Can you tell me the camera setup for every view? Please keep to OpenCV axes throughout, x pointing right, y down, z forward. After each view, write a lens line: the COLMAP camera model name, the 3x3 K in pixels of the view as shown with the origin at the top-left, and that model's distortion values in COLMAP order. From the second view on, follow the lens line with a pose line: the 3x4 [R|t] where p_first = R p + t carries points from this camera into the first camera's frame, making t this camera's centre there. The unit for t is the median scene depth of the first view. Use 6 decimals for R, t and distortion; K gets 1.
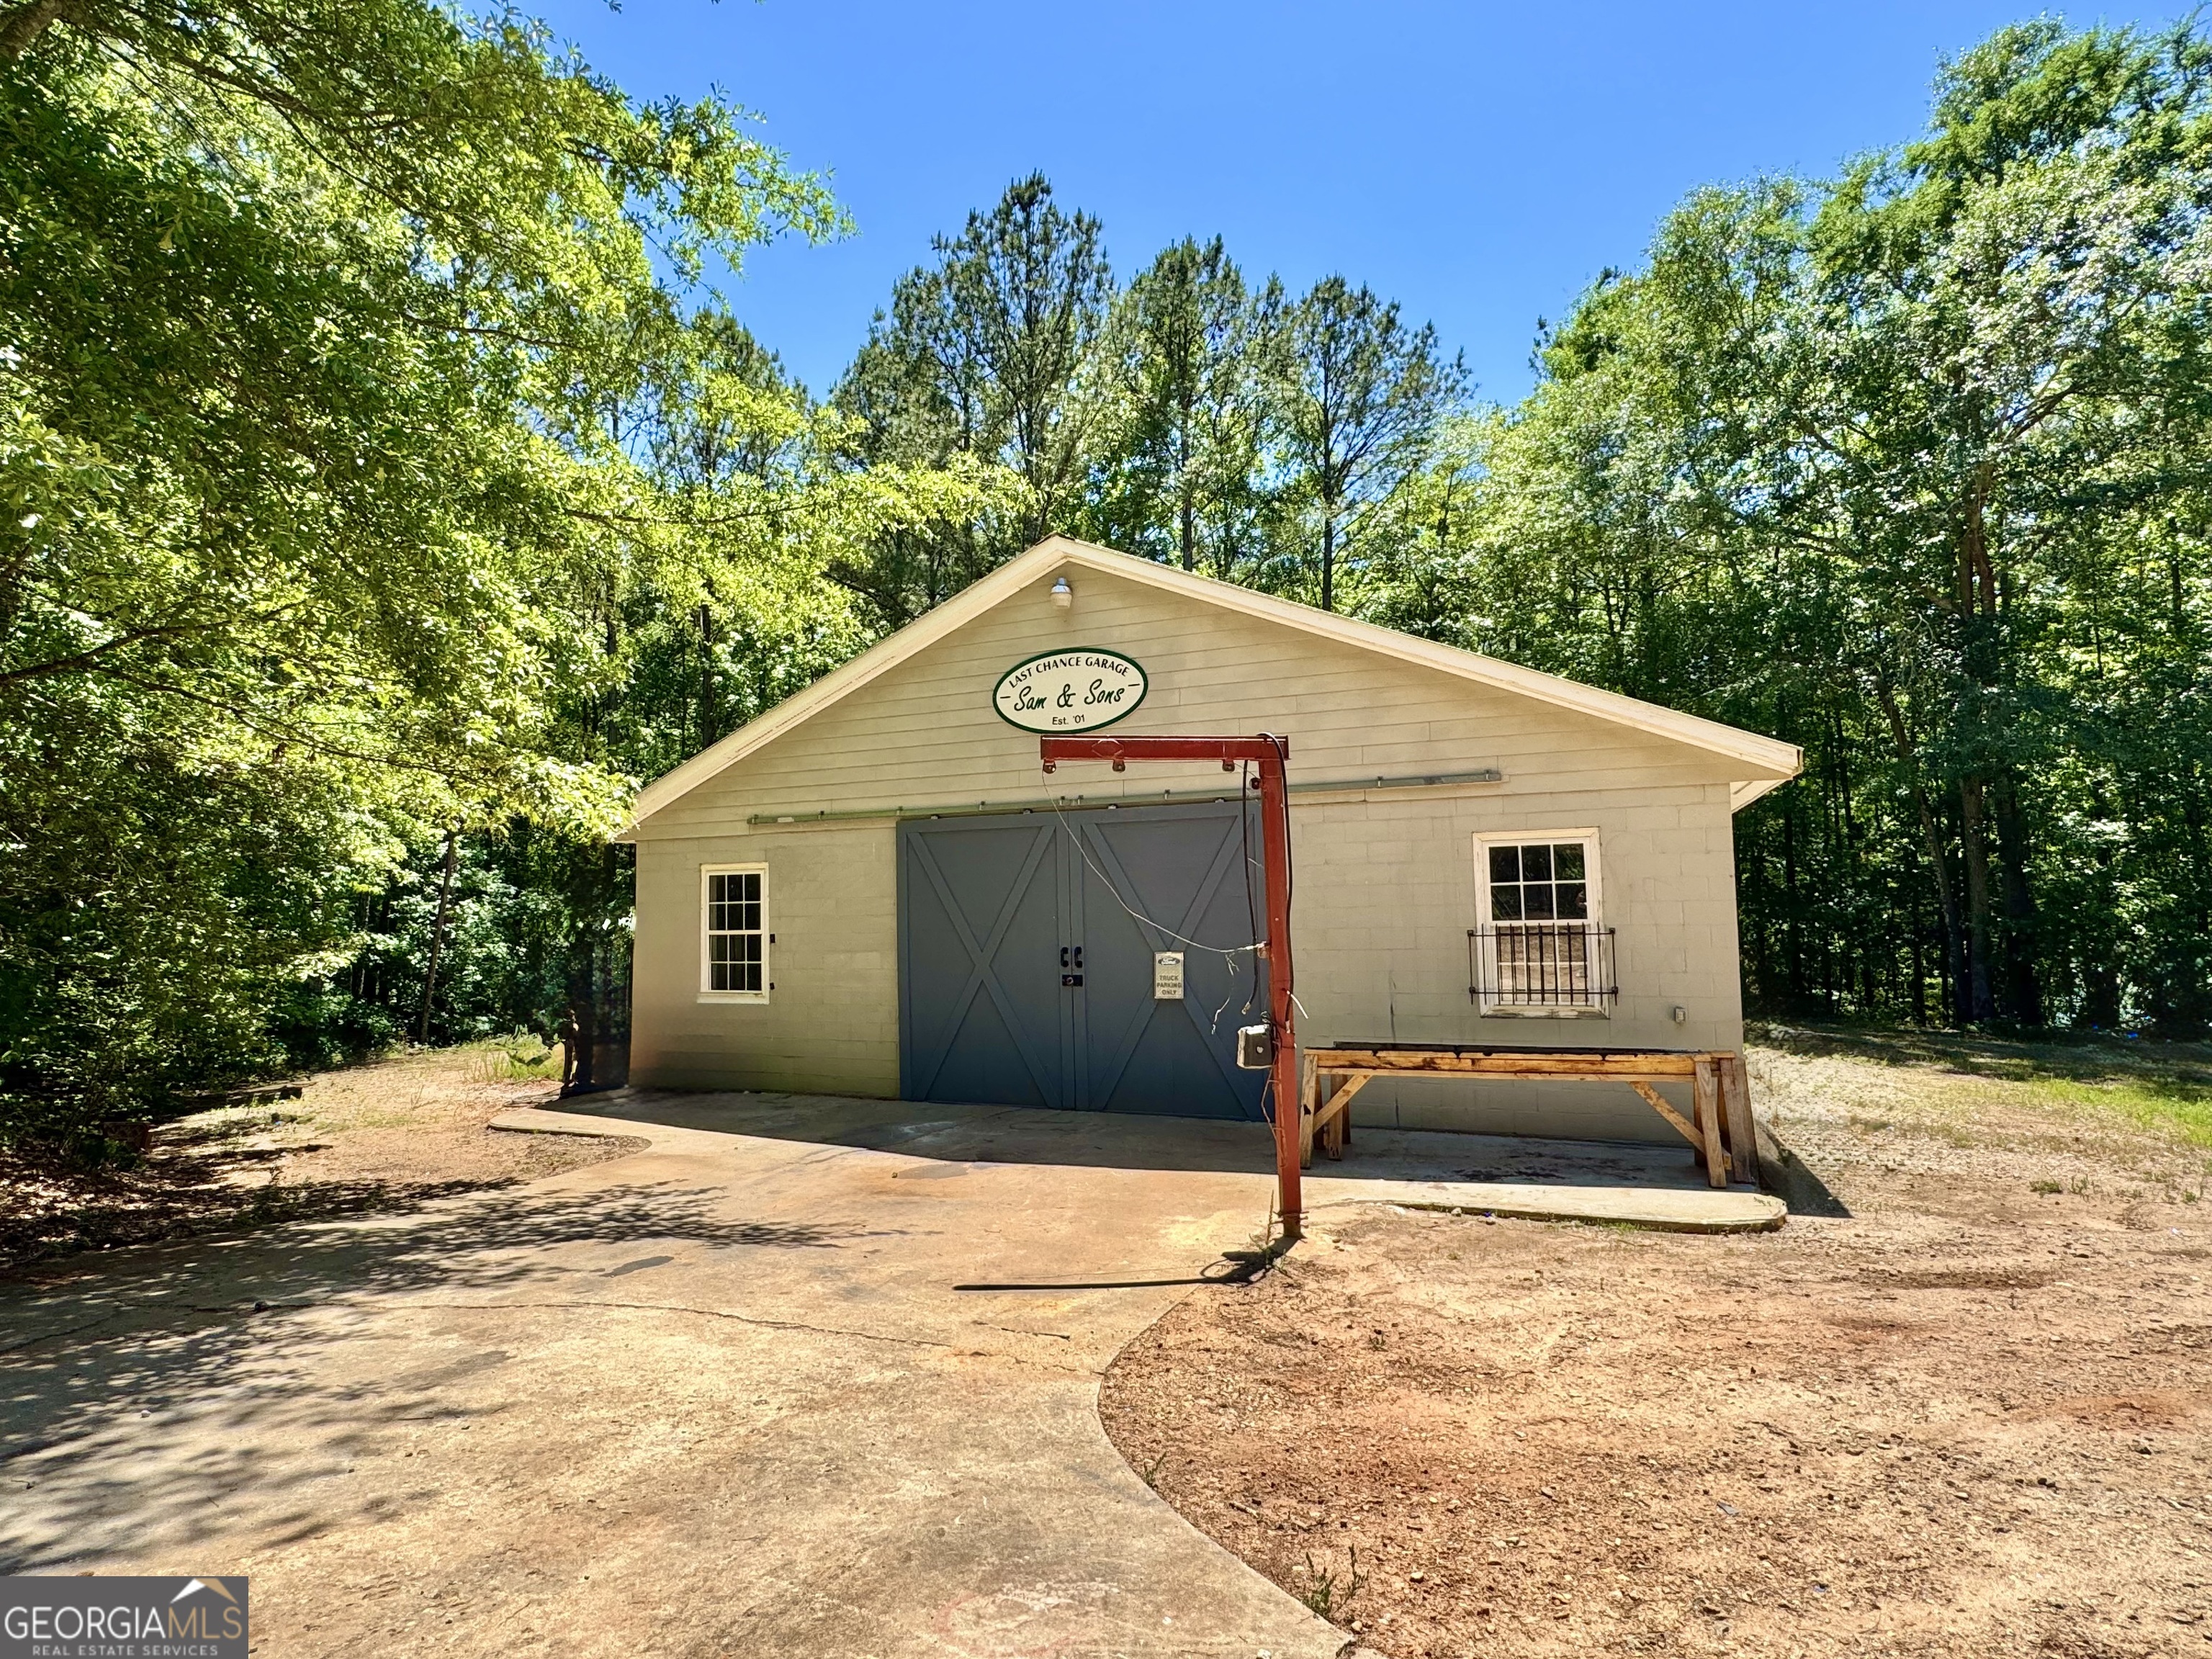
lens RADIAL K [[1139.5, 0, 1106.0], [0, 1139.5, 829.5], [0, 0, 1]] dist [0.037238, -0.000081]
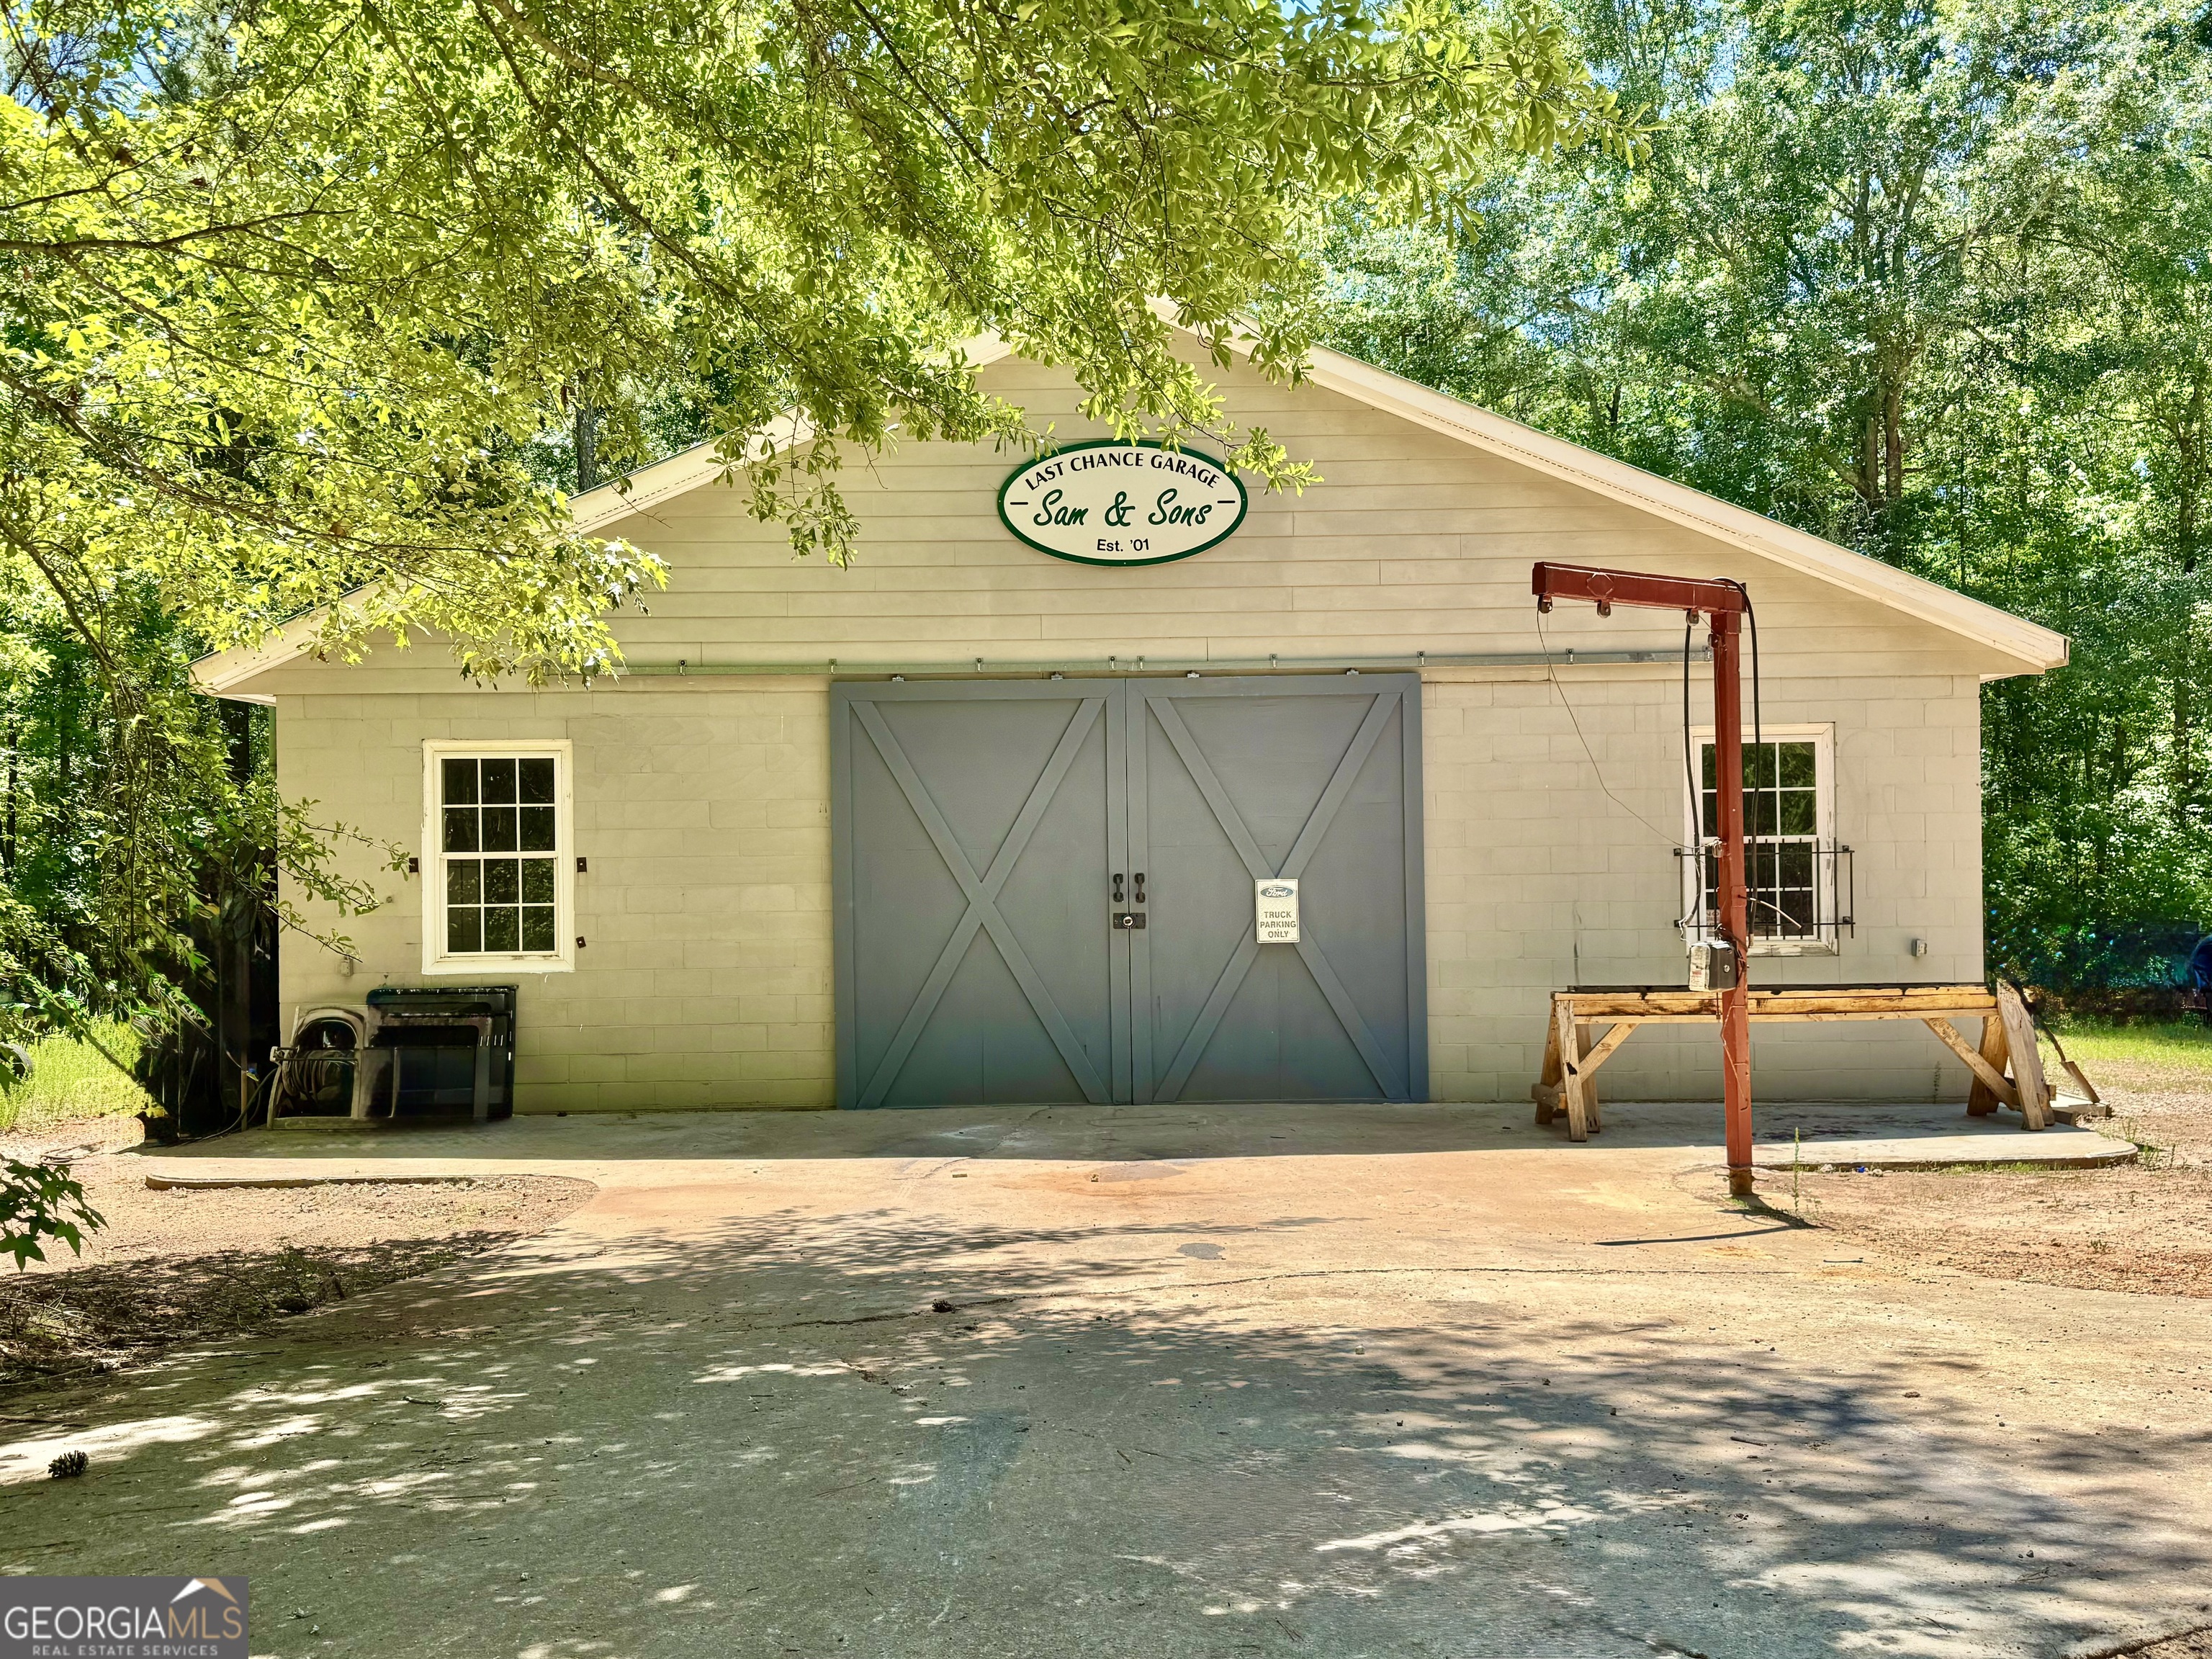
lens RADIAL K [[1856.2, 0, 1106.0], [0, 1856.2, 829.5], [0, 0, 1]] dist [0.227344, -0.251584]
pose [[0.918256, 0.015757, 0.395673, -0.484814], [-0.031907, 0.998903, 0.034267, 0.037193], [-0.394699, -0.044090, 0.917752, -0.037158]]
